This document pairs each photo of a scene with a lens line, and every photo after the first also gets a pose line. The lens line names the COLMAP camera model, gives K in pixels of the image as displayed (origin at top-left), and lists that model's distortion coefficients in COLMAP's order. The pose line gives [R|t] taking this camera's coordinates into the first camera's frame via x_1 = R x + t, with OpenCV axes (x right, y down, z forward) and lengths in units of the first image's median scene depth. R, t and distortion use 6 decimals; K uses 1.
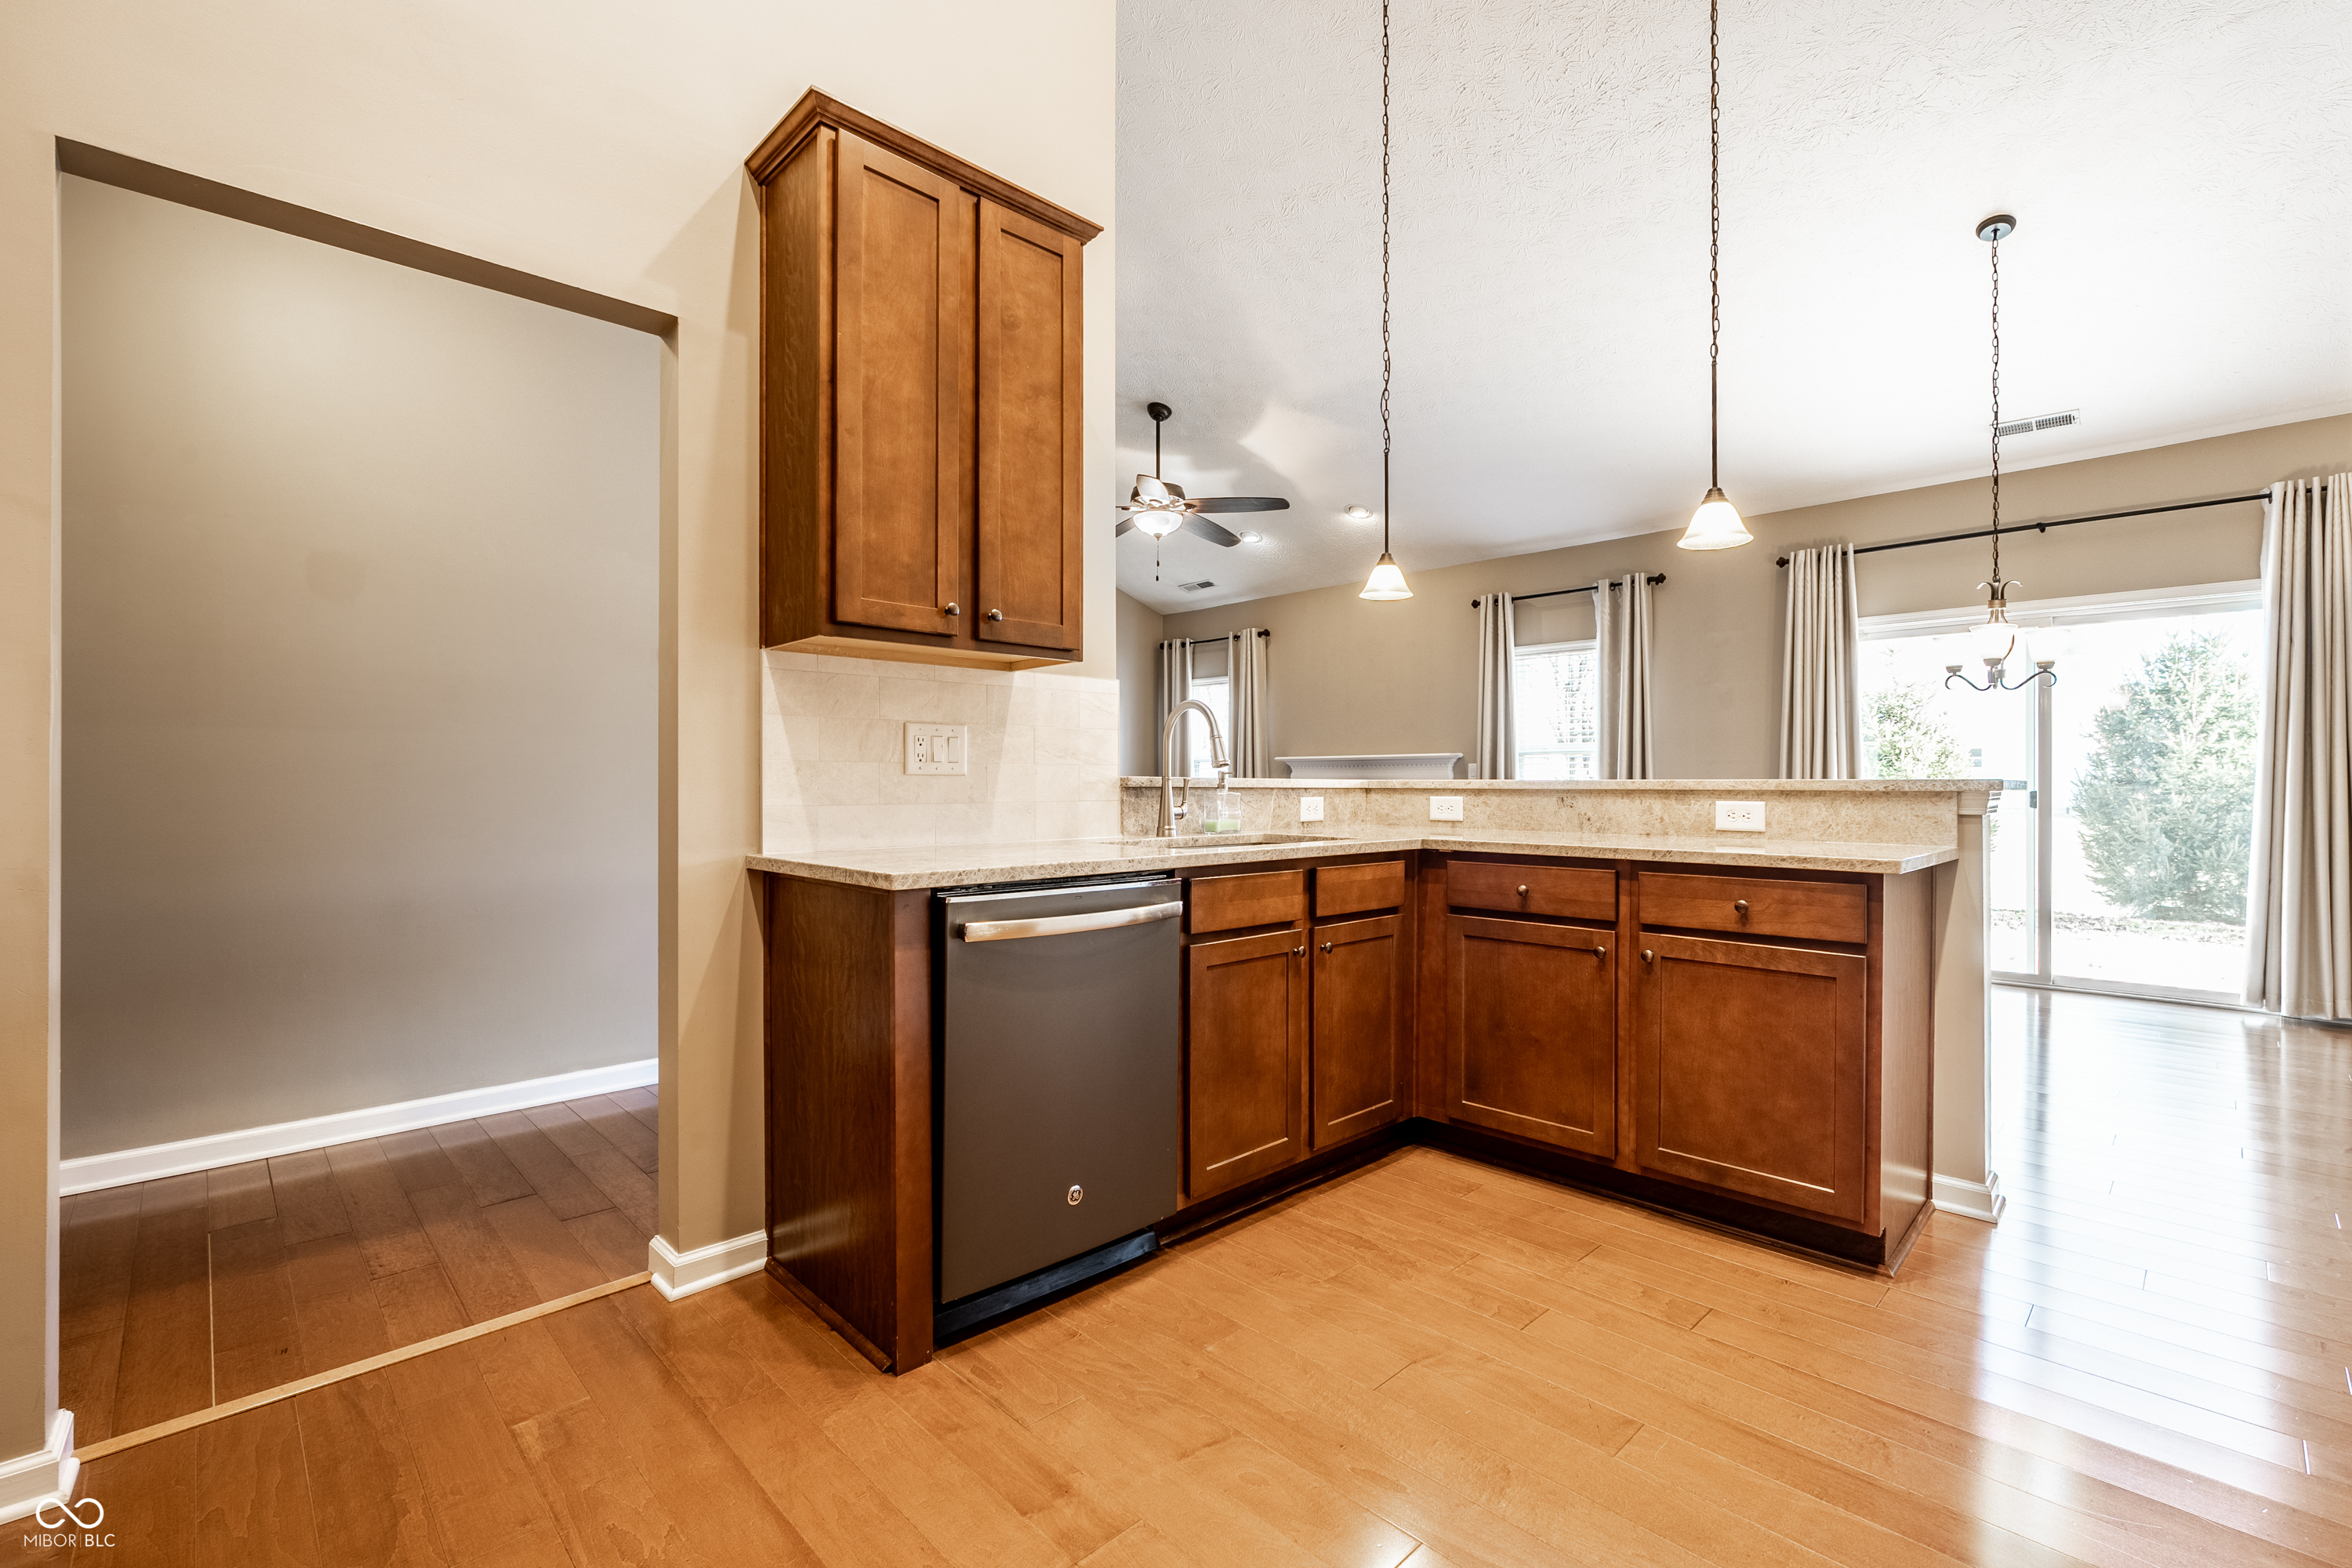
lens RADIAL K [[1029.9, 0, 1178.4], [0, 1029.9, 780.8], [0, 0, 1]] dist [-0.000641, 0.000590]
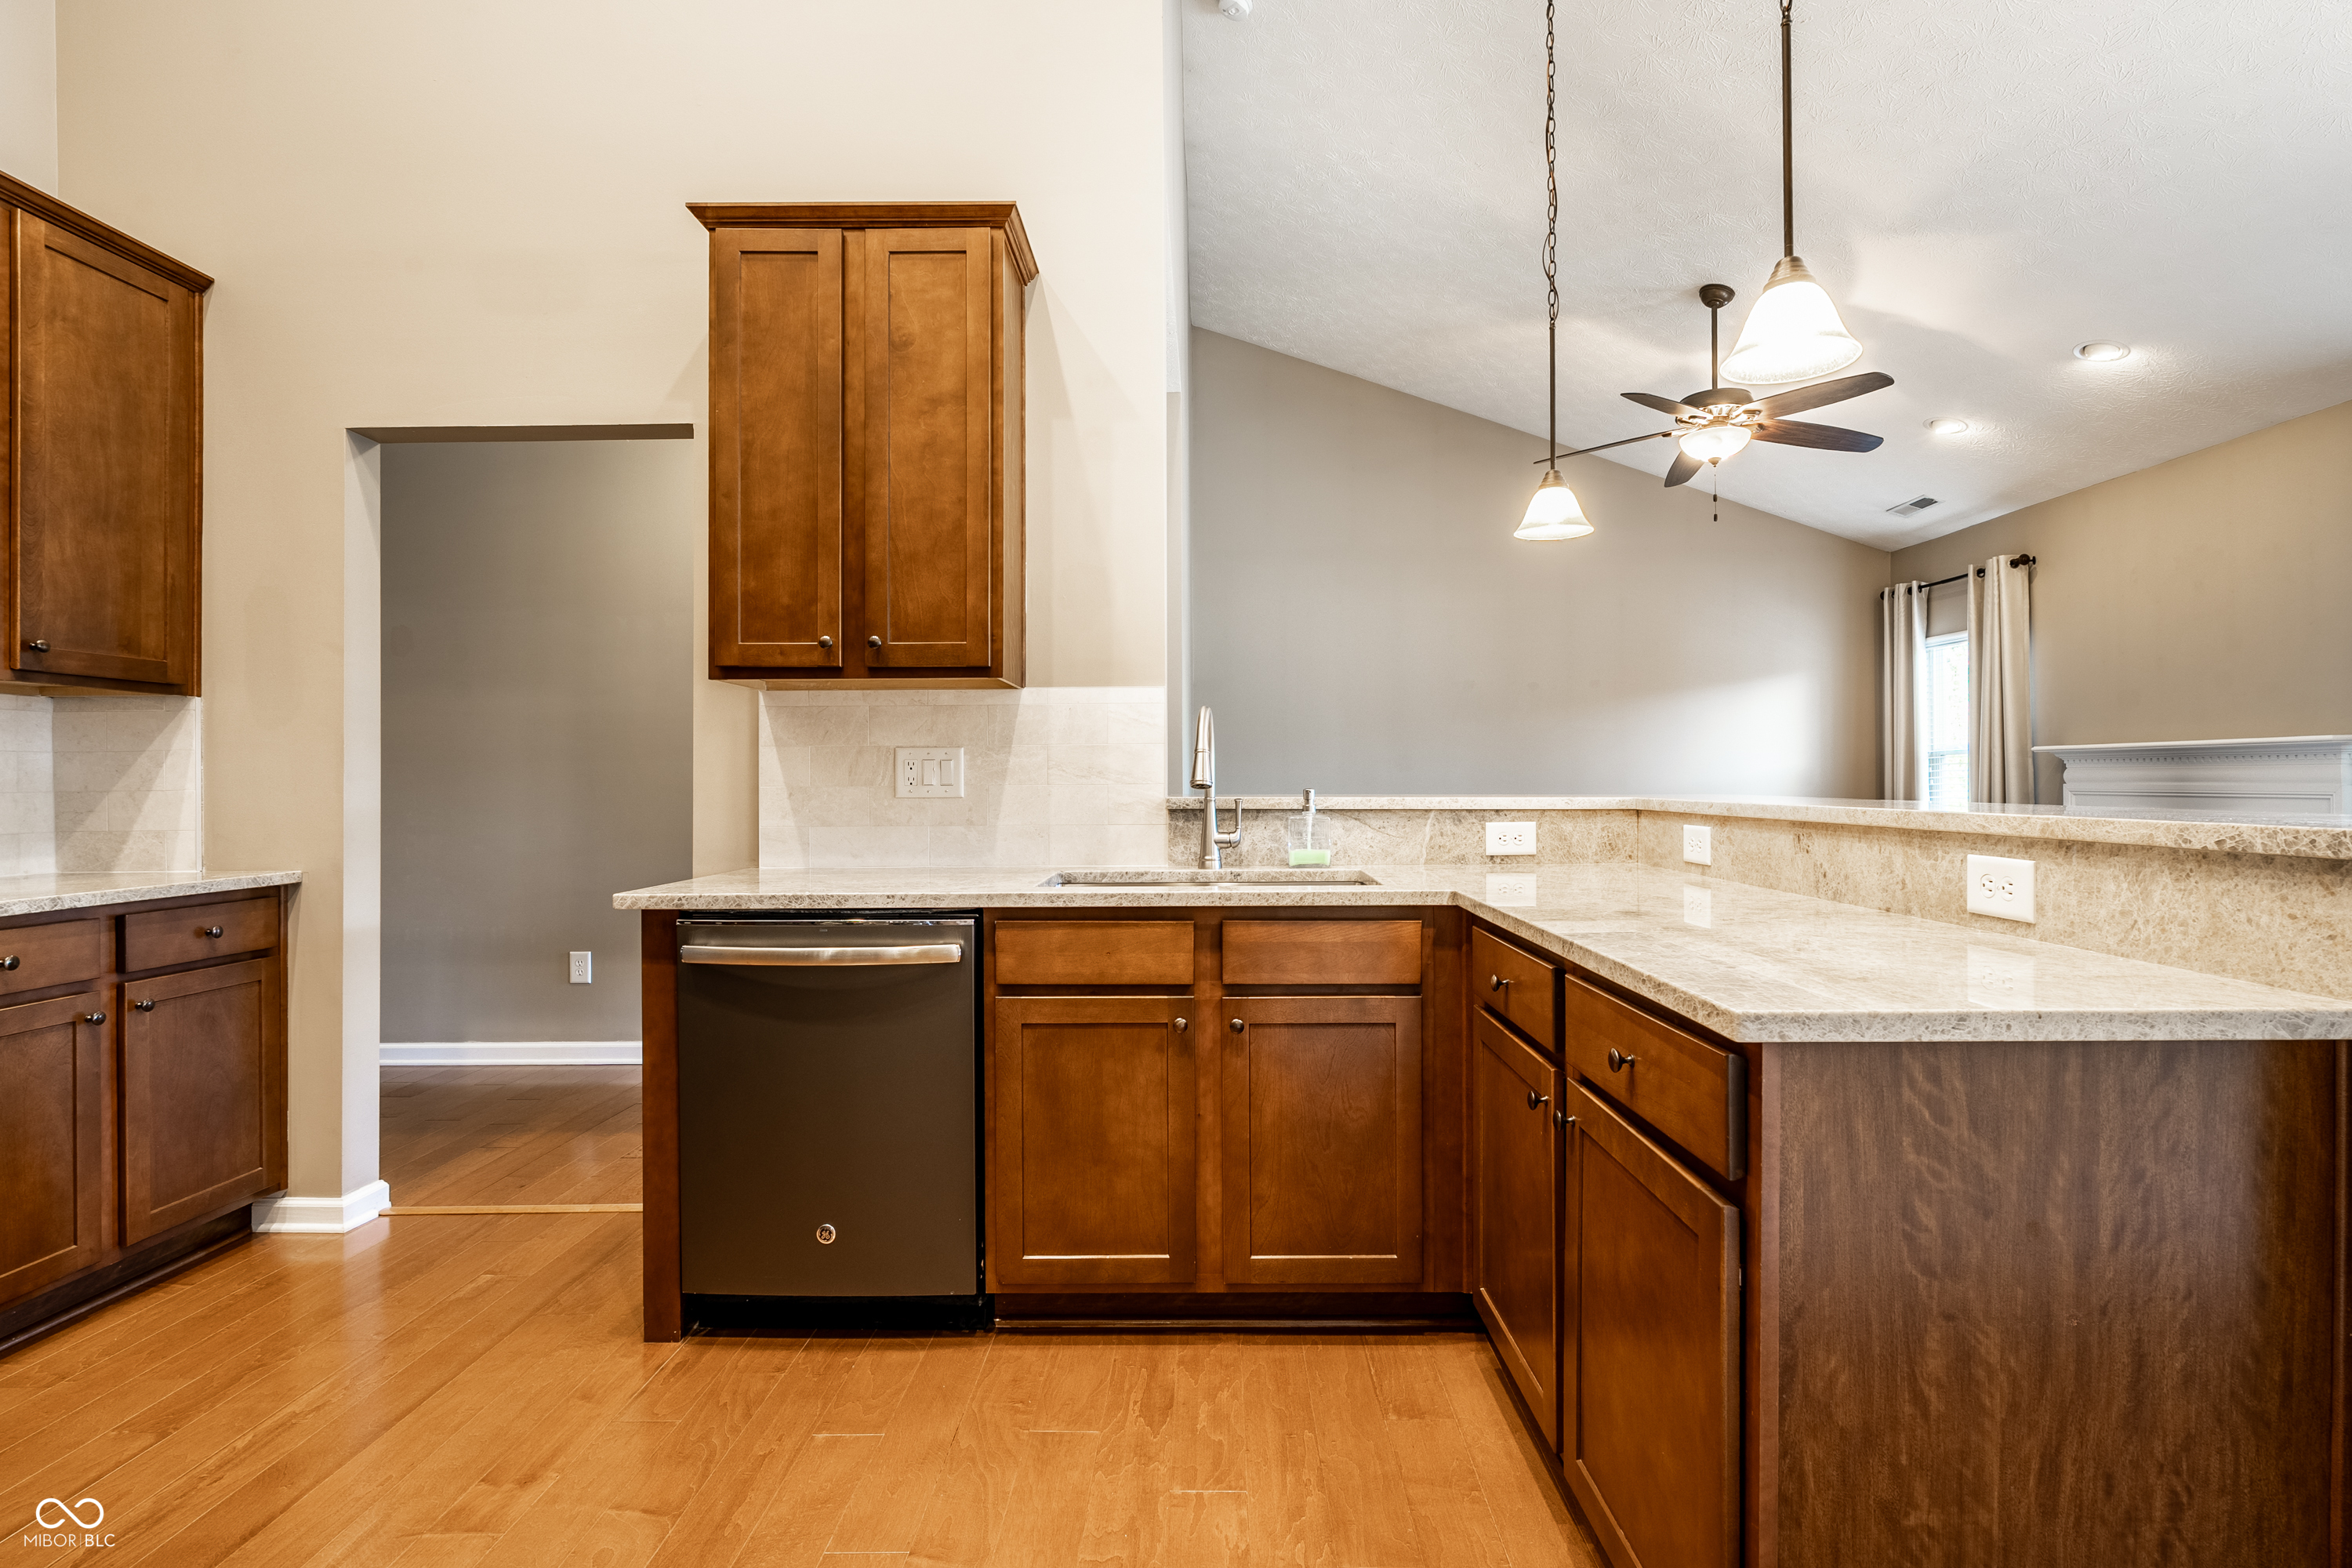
lens RADIAL K [[1113.5, 0, 1203.9], [0, 1113.5, 780.3], [0, 0, 1]] dist [-0.001397, 0.000318]
pose [[0.717710, -0.003455, -0.696334, 0.661810], [0.007125, 0.999972, 0.002383, -0.021631], [0.696306, -0.006672, 0.717714, 0.364684]]
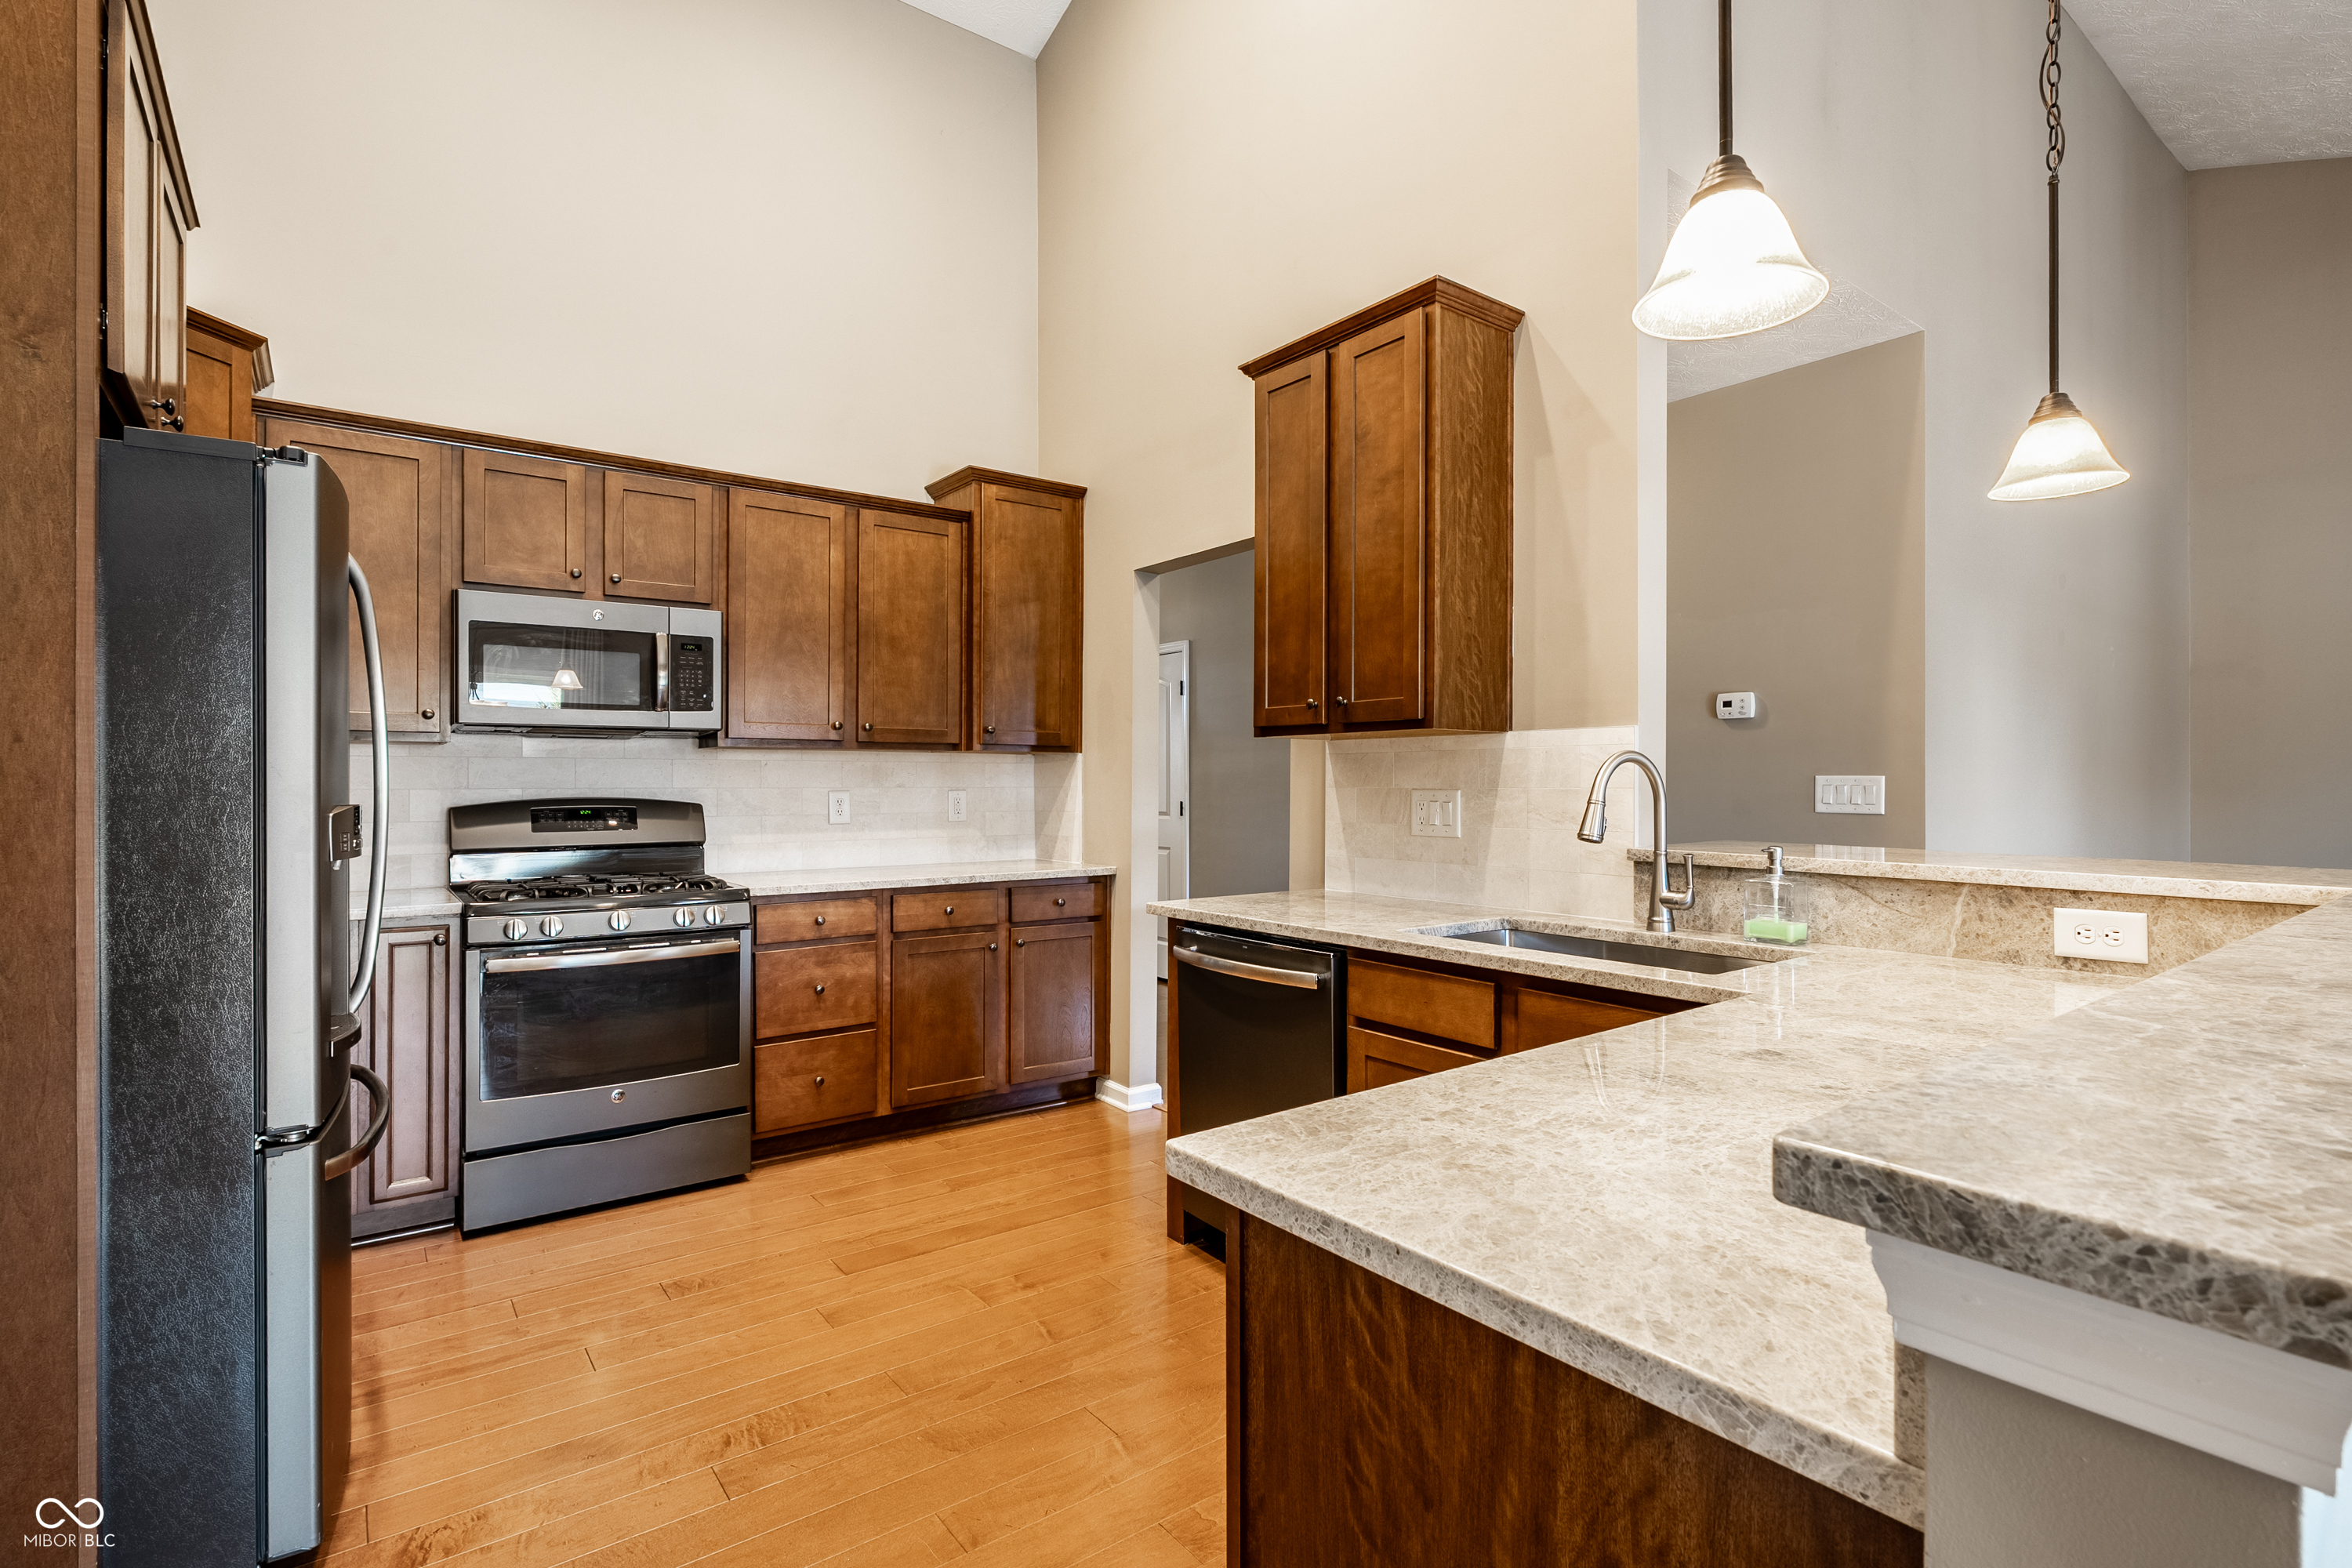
lens RADIAL K [[1121.4, 0, 1210.7], [0, 1121.4, 779.9], [0, 0, 1]] dist [-0.000498, 0.000701]
pose [[-0.106910, -0.002676, -0.994265, 0.889378], [0.002421, 0.999993, -0.002952, -0.057501], [0.994266, -0.002723, -0.106903, 0.812575]]
